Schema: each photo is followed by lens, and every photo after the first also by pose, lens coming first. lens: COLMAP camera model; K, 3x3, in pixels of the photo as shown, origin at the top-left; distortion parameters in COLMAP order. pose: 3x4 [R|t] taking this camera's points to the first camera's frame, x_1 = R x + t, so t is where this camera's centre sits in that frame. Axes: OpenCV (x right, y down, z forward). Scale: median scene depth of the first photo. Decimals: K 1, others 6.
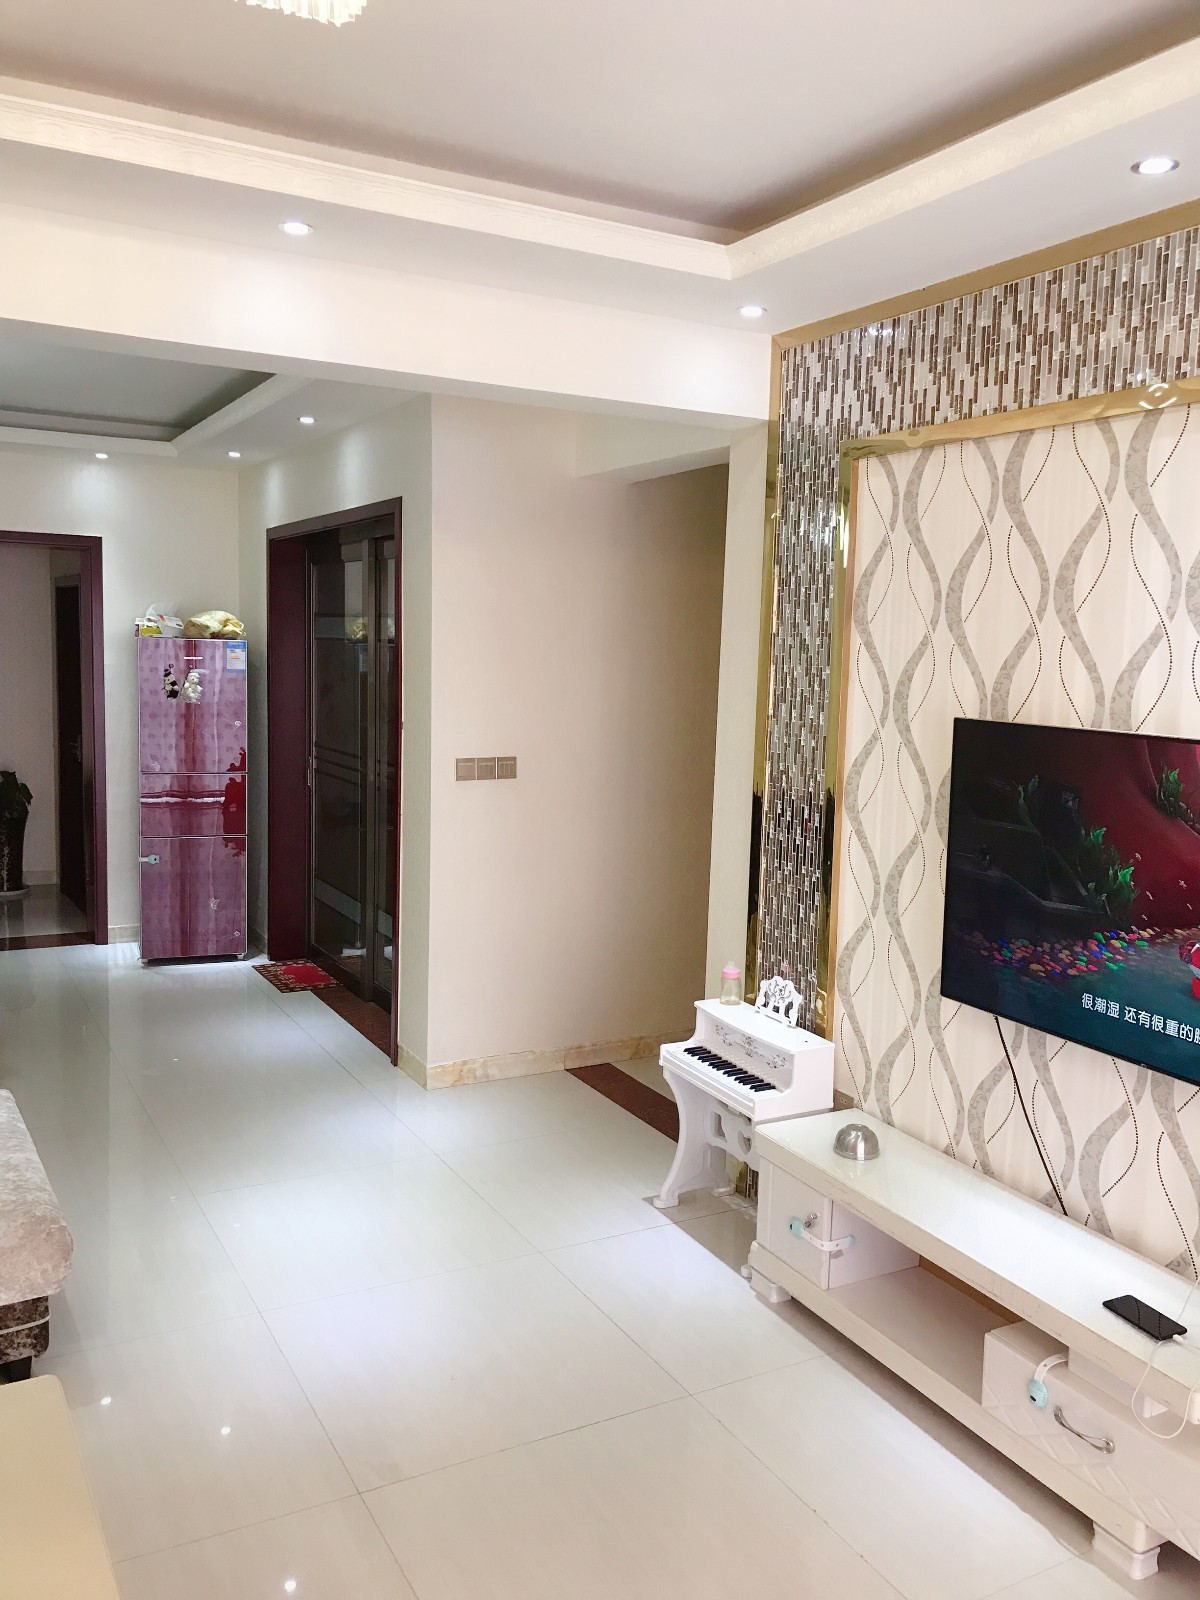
lens RADIAL K [[1292.1, 0, 600.0], [0, 1292.1, 800.0], [0, 0, 1]] dist [0.009347, -0.001547]
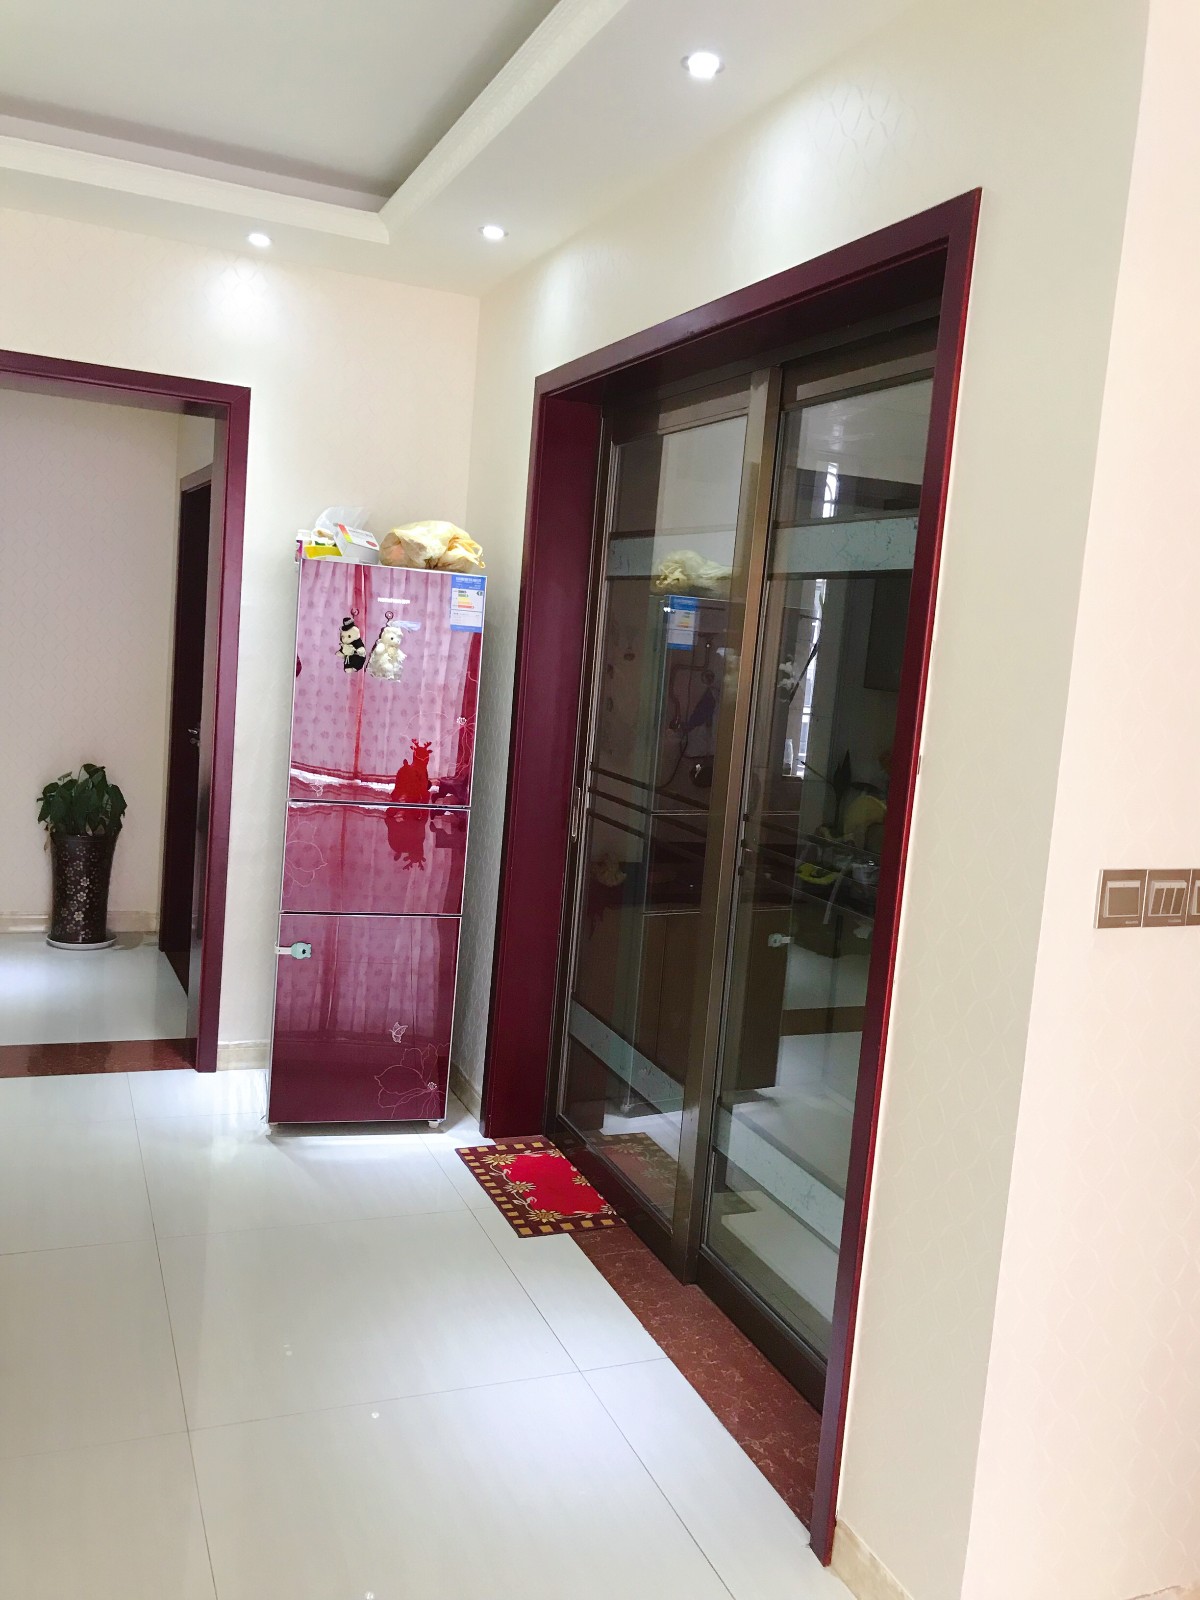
lens RADIAL K [[1304.6, 0, 600.0], [0, 1304.6, 800.0], [0, 0, 1]] dist [0.024738, -0.003162]
pose [[0.992592, 0.068995, -0.100003, -0.160645], [-0.068827, 0.997615, 0.005137, -0.032142], [0.100119, 0.001783, 0.994974, 0.439038]]
